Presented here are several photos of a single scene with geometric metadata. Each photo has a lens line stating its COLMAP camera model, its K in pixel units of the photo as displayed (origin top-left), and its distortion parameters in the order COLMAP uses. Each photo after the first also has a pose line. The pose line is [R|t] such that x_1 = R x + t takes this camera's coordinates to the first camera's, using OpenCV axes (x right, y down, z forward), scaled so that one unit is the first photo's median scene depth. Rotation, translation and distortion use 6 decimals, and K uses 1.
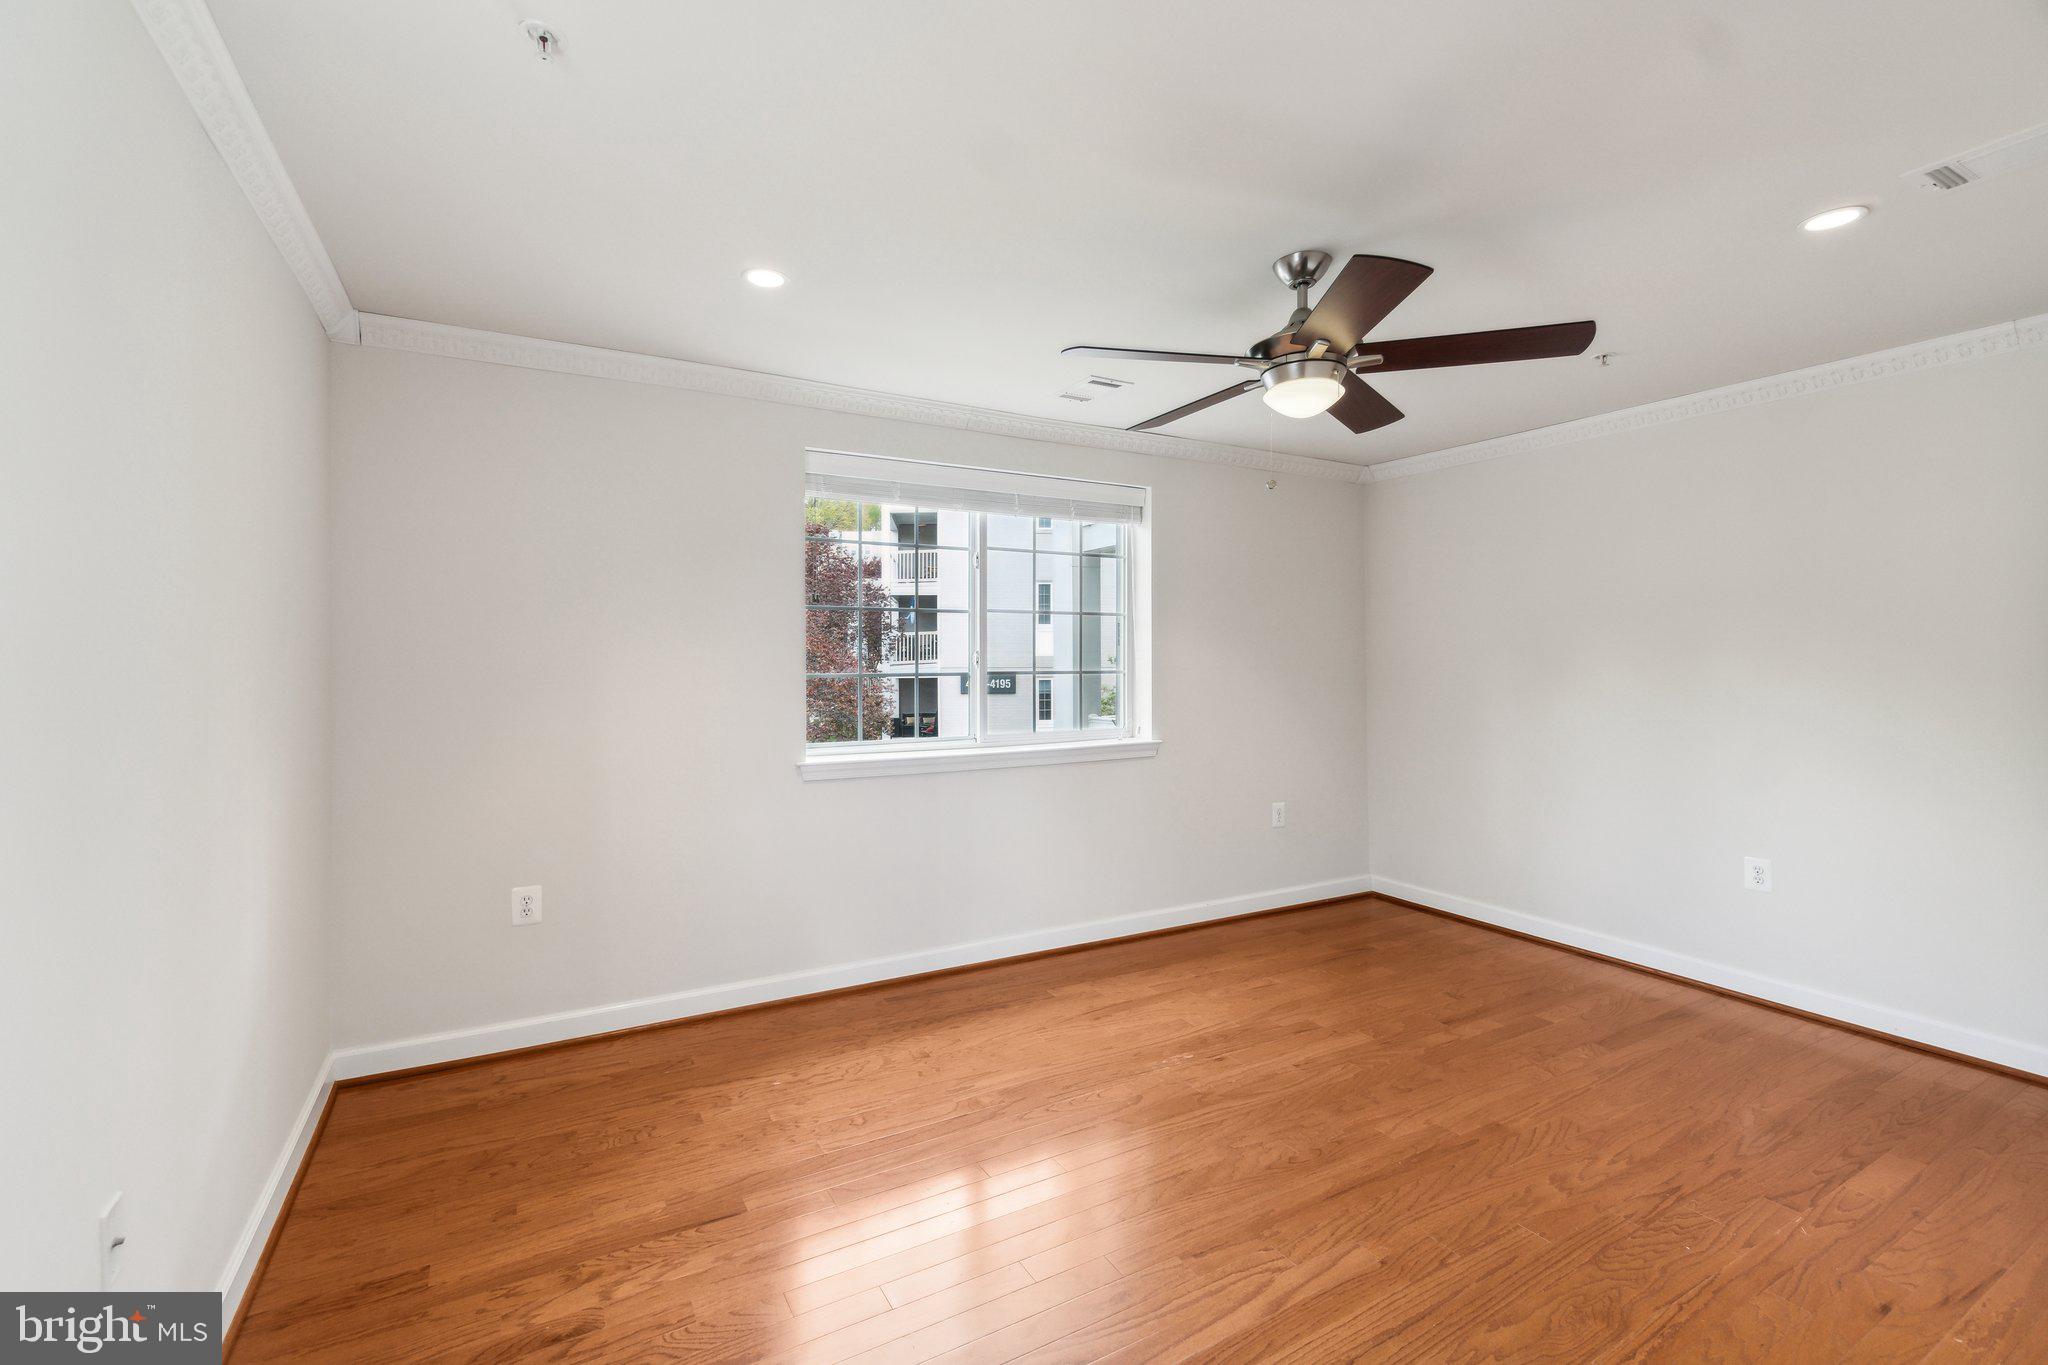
lens RADIAL K [[880.8, 0, 1008.8], [0, 880.8, 654.8], [0, 0, 1]] dist [-0.000328, 0.000521]
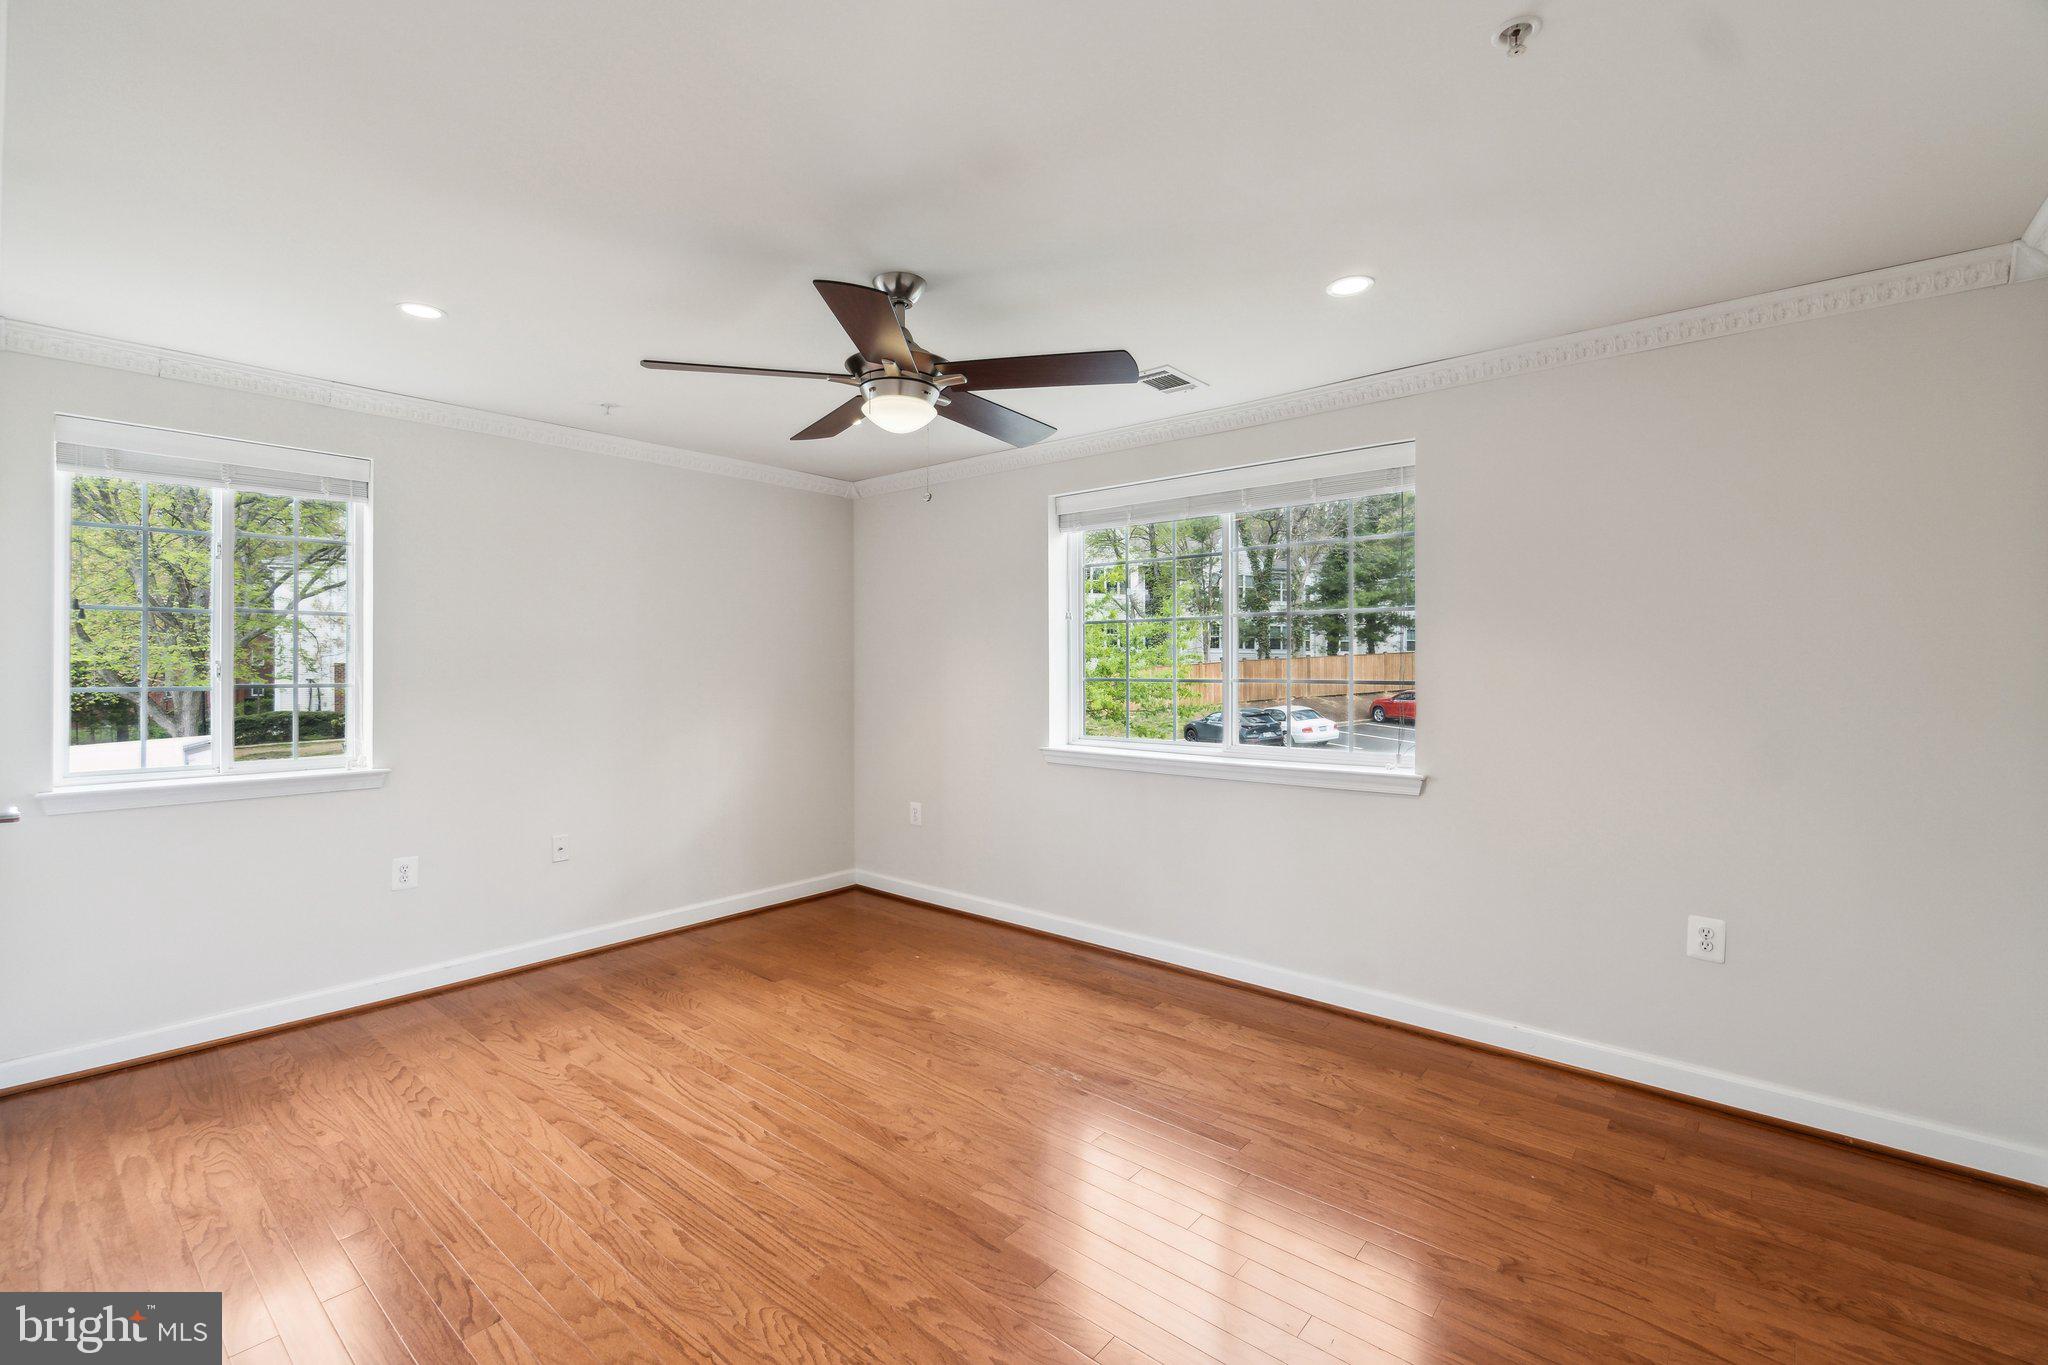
lens RADIAL K [[891.4, 0, 1033.1], [0, 891.4, 659.0], [0, 0, 1]] dist [-0.000912, -0.000100]
pose [[0.357499, -0.005594, -0.933897, 1.101144], [0.002125, 0.999984, -0.005176, 0.004530], [0.933911, -0.000134, 0.357505, 0.612515]]
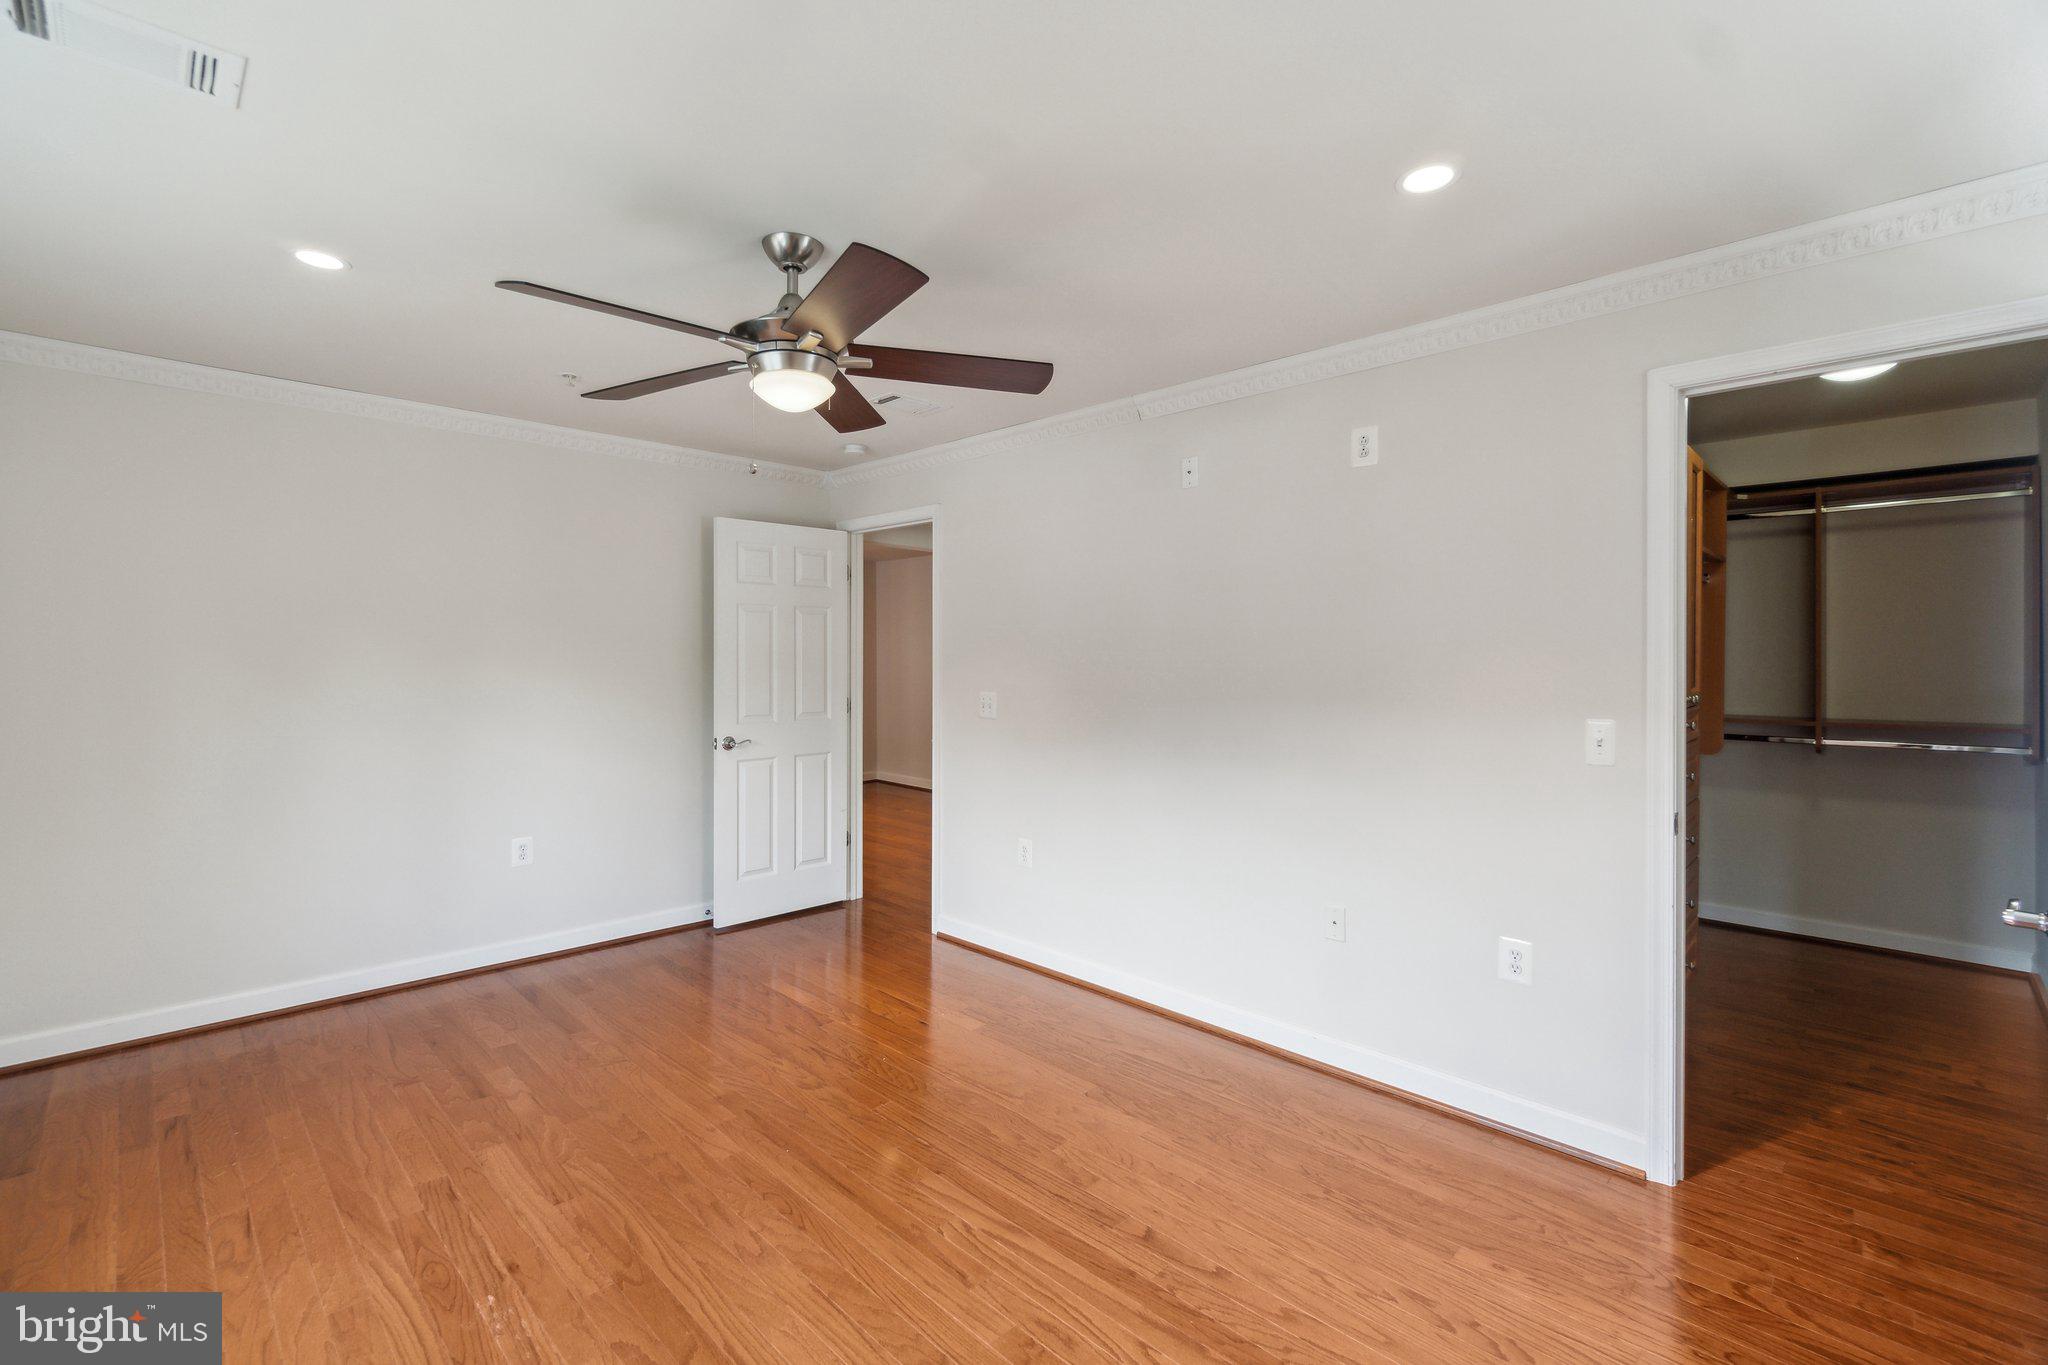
lens RADIAL K [[888.6, 0, 1013.6], [0, 888.6, 689.4], [0, 0, 1]] dist [-0.002429, -0.000372]
pose [[-0.269816, -0.030465, 0.962430, -0.491698], [-0.007544, 0.999536, 0.029524, 0.000574], [-0.962882, 0.000705, -0.269920, 0.815451]]
